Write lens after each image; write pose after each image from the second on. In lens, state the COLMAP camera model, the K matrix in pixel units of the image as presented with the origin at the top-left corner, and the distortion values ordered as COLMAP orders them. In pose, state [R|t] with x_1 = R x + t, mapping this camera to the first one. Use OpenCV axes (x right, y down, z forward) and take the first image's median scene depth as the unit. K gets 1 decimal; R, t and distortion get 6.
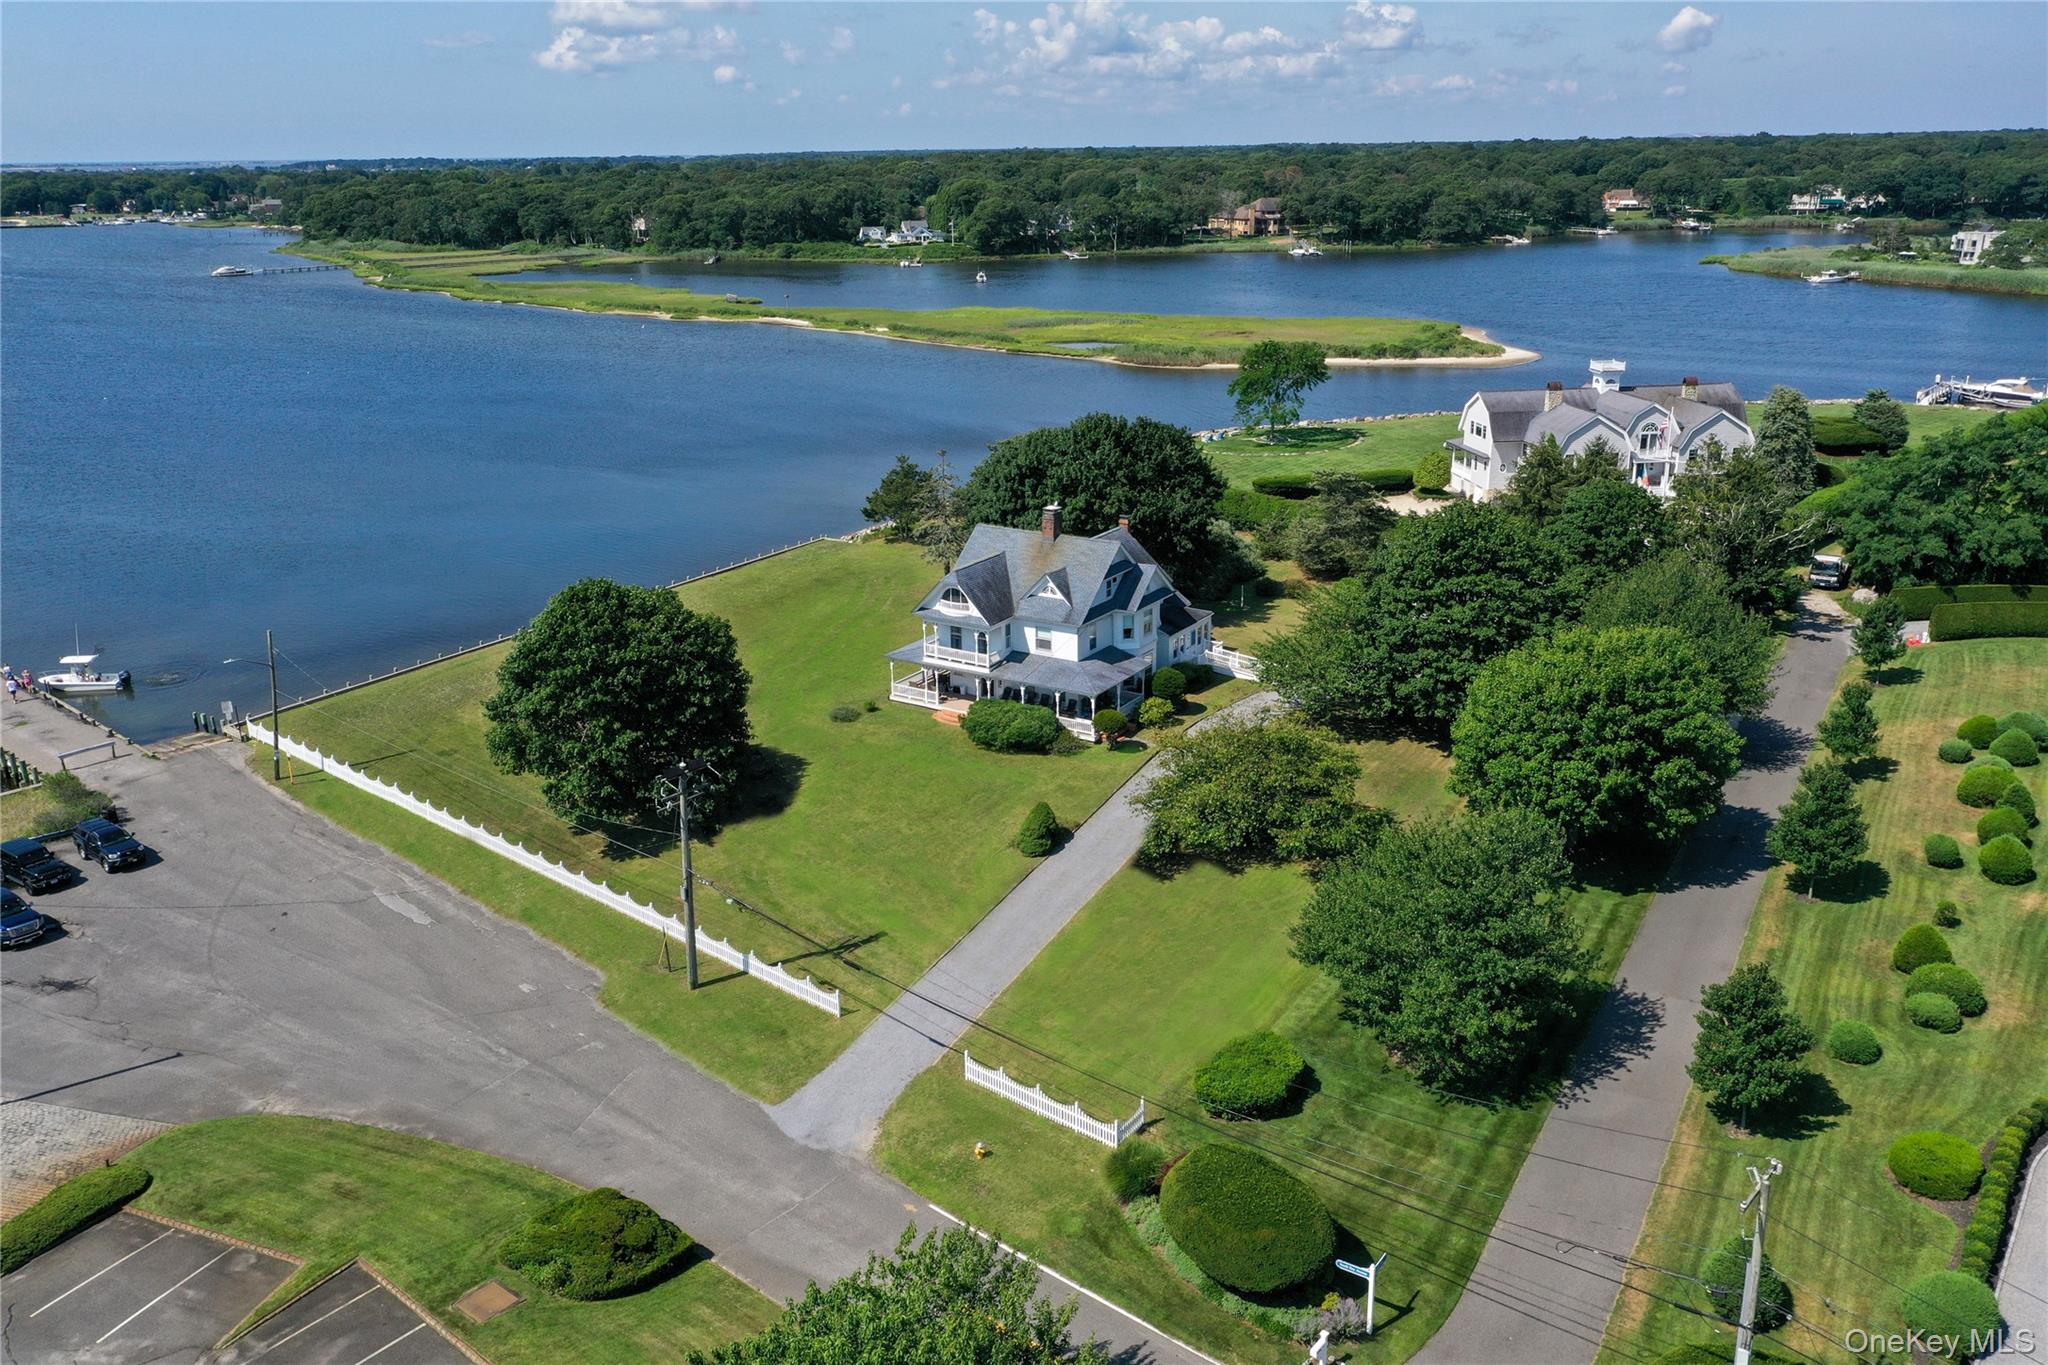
lens RADIAL K [[1610.4, 0, 1024.0], [0, 1610.4, 682.5], [0, 0, 1]] dist [0.009099, -0.001144]
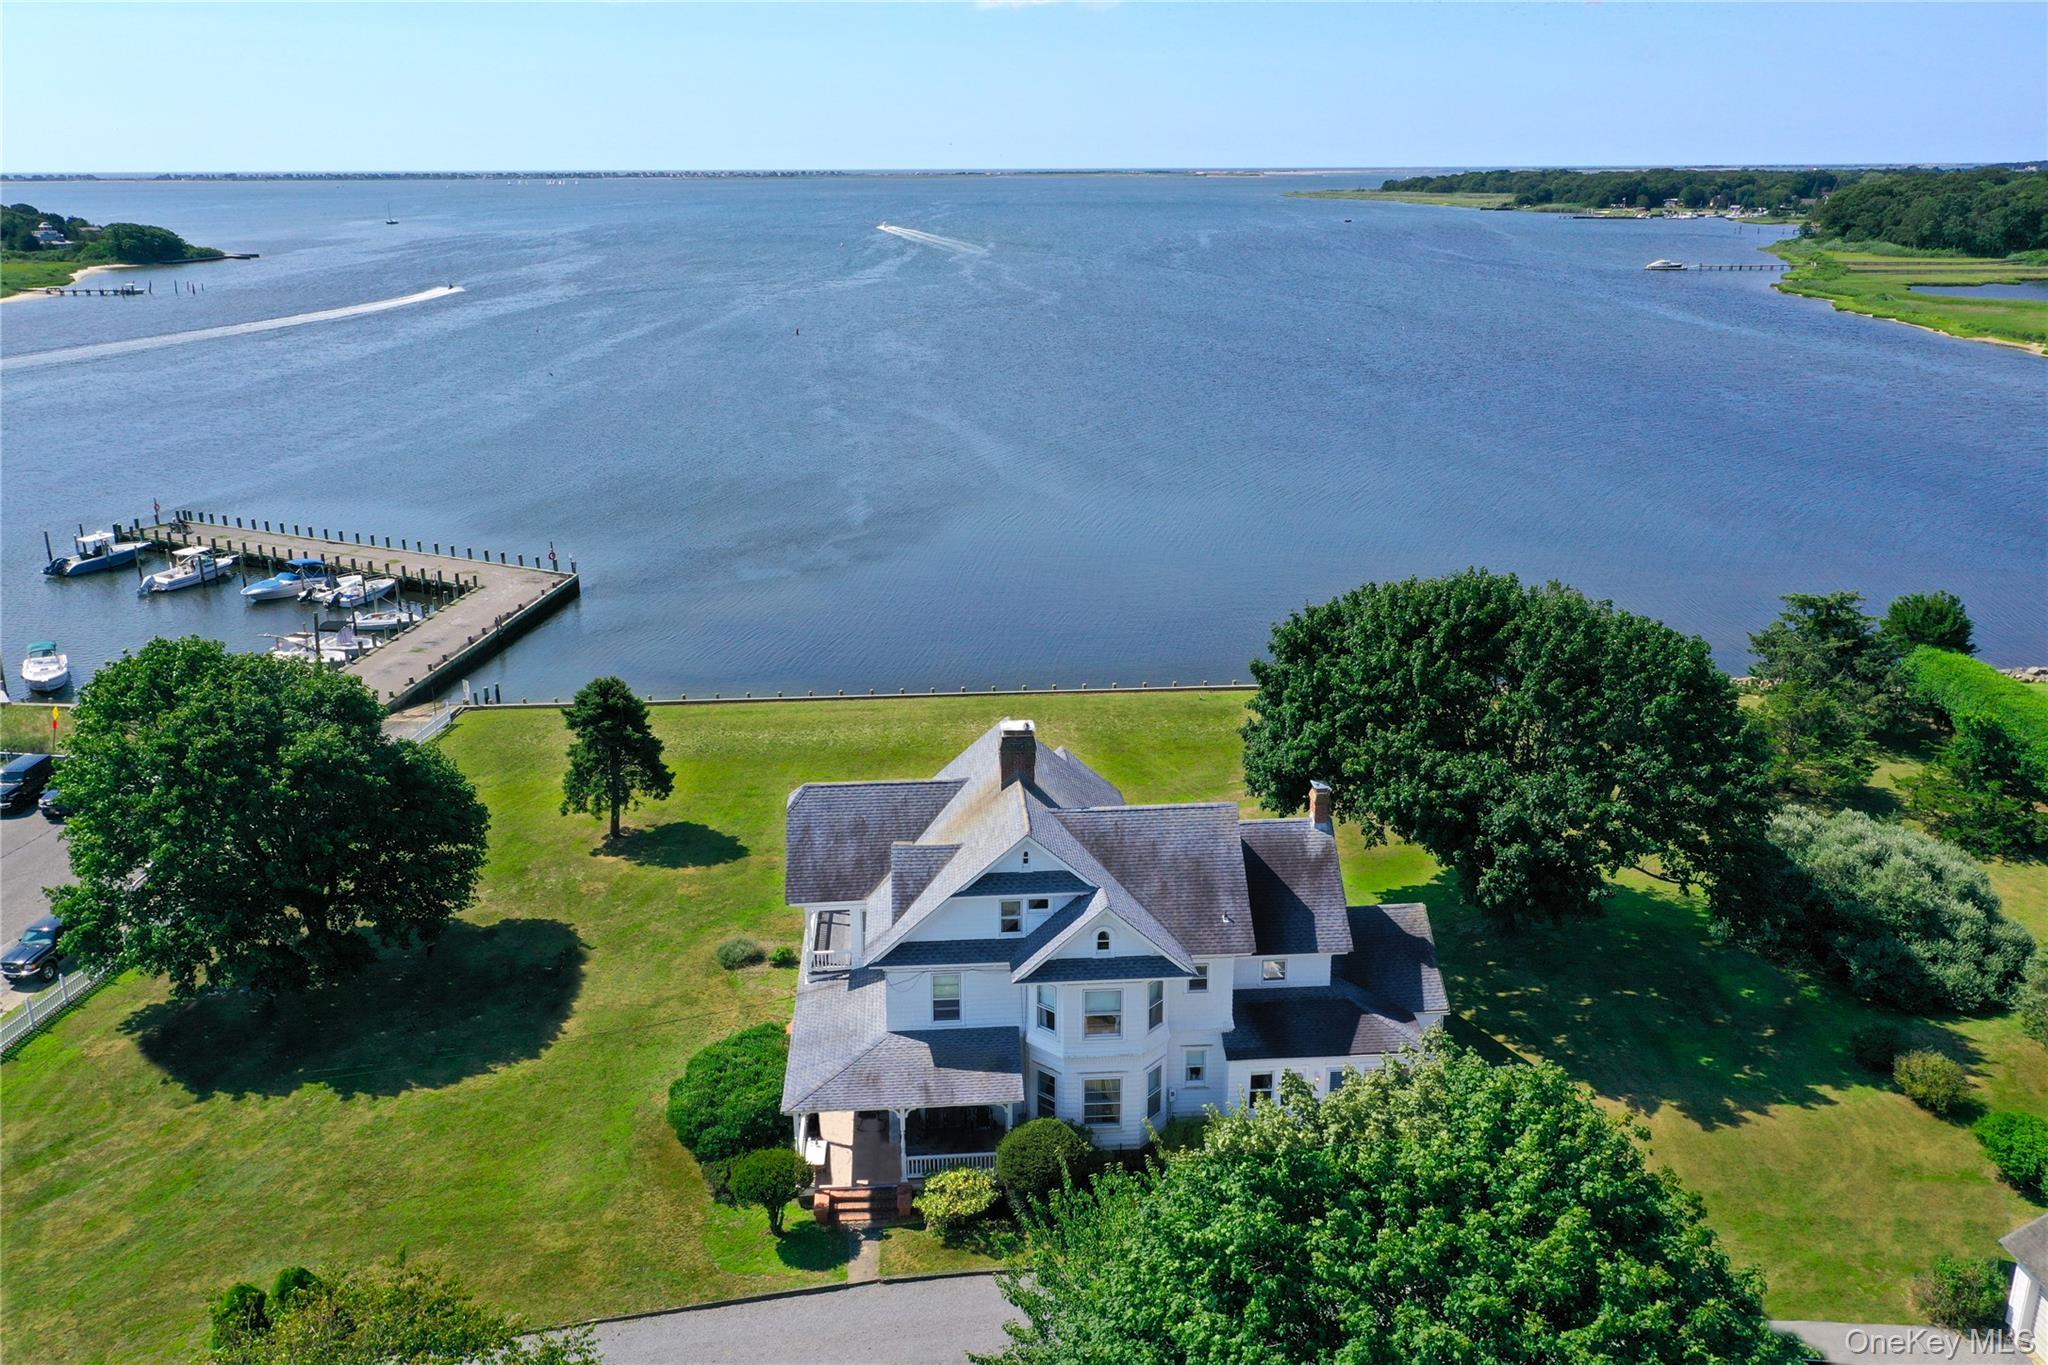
lens RADIAL K [[1610.4, 0, 1024.0], [0, 1610.4, 682.5], [0, 0, 1]] dist [0.009099, -0.001144]
pose [[0.589866, 0.255385, -0.766052, 0.074228], [-0.256593, 0.958781, 0.122058, -0.033823], [0.765649, 0.124566, 0.631083, 0.125840]]
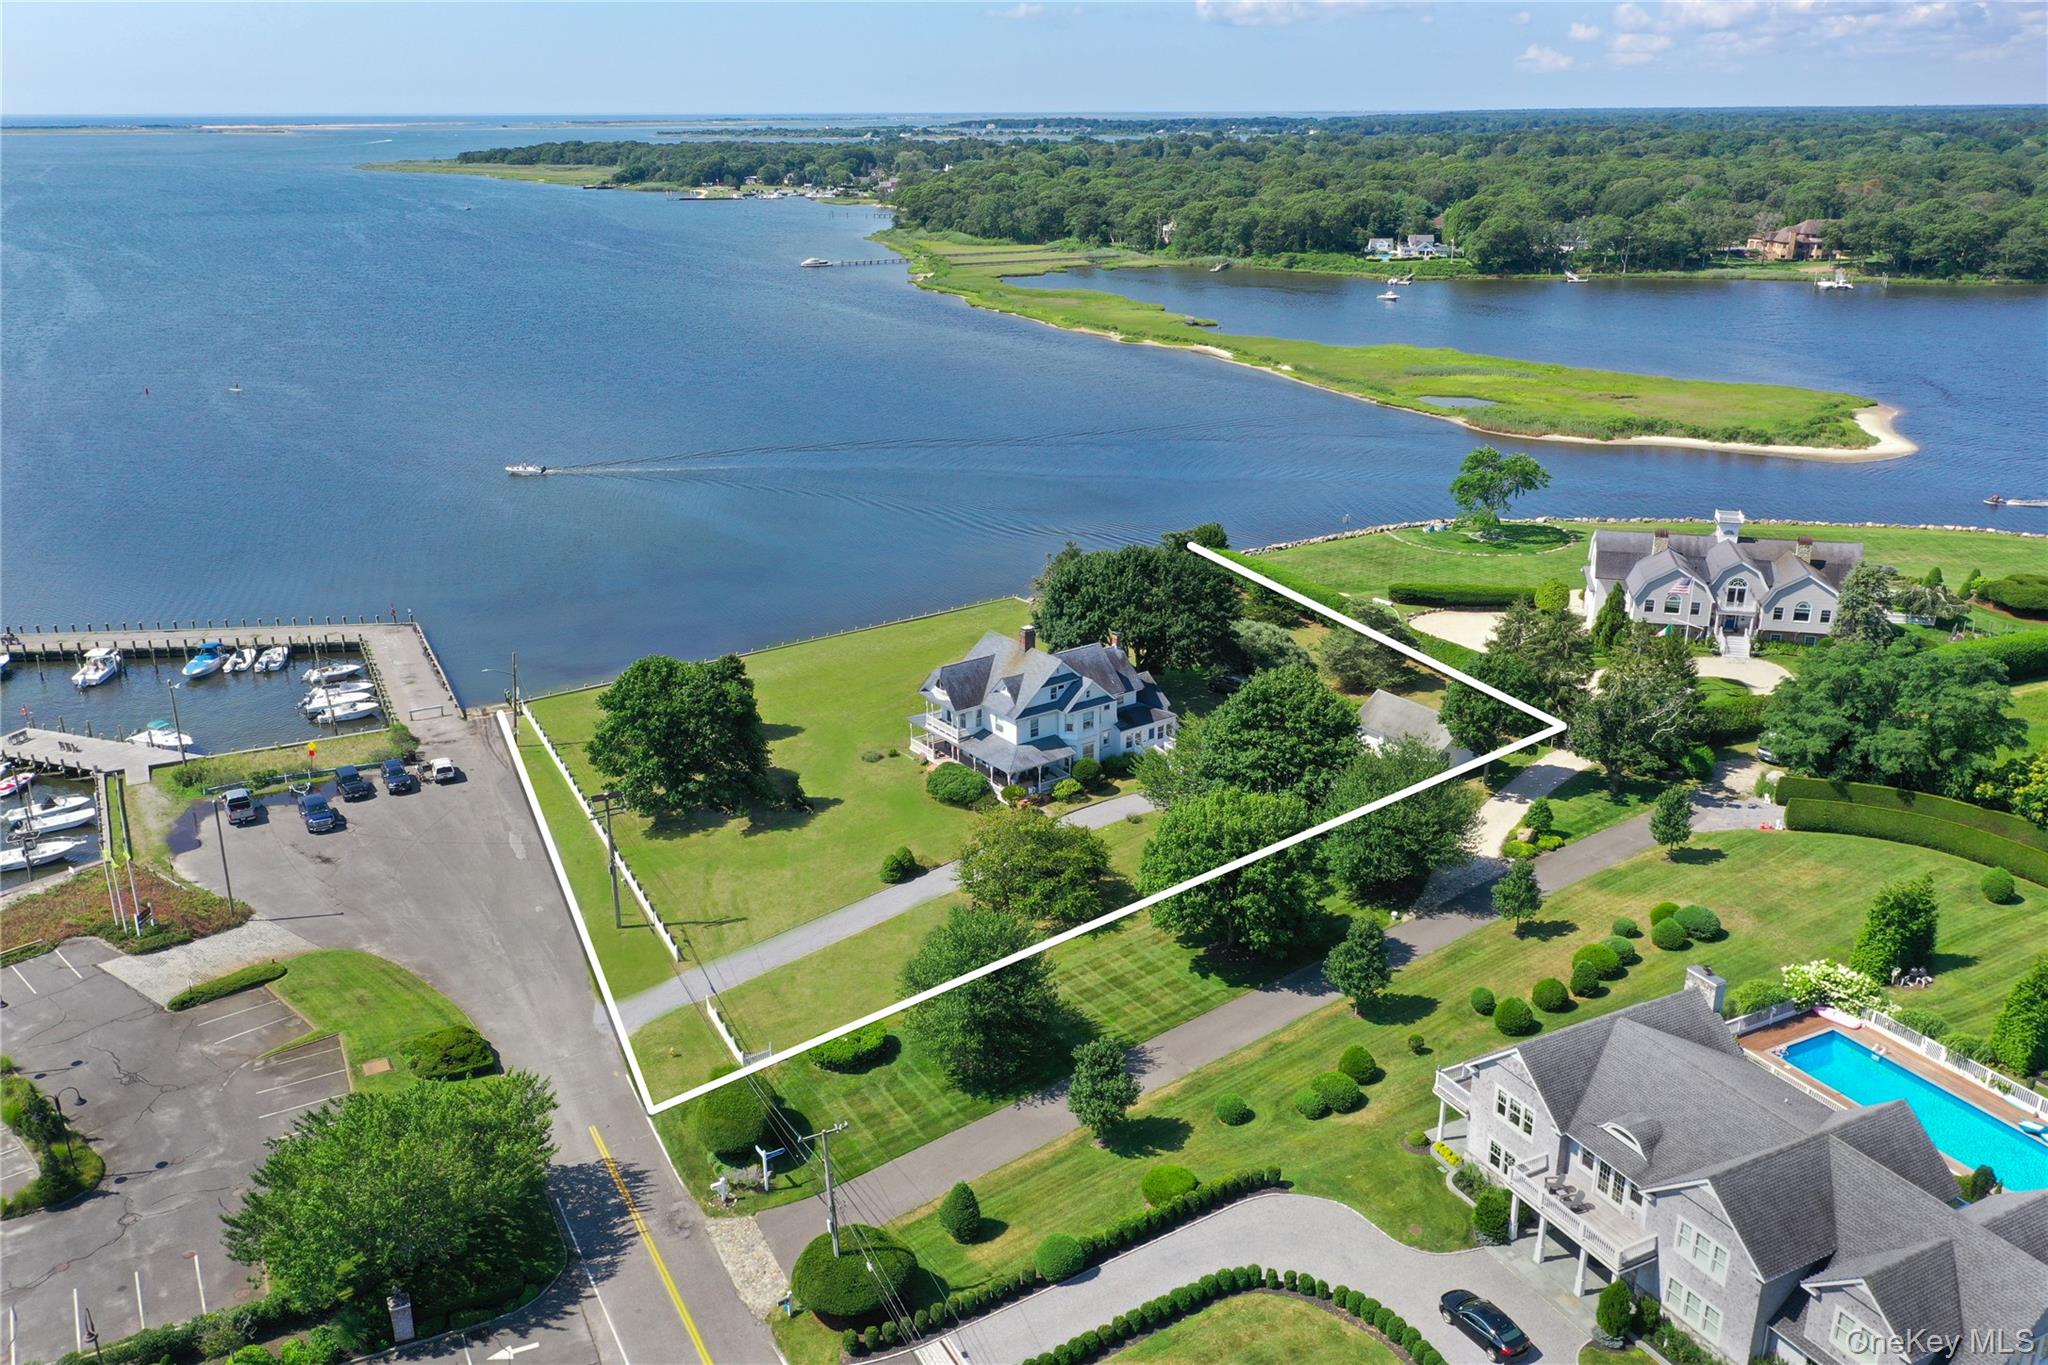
lens RADIAL K [[1610.4, 0, 1024.0], [0, 1610.4, 682.5], [0, 0, 1]] dist [0.009099, -0.001144]
pose [[0.929448, 0.131974, -0.344542, 0.089654], [-0.122994, 0.991251, 0.047897, -0.023470], [0.347848, -0.002142, 0.937548, -0.048780]]
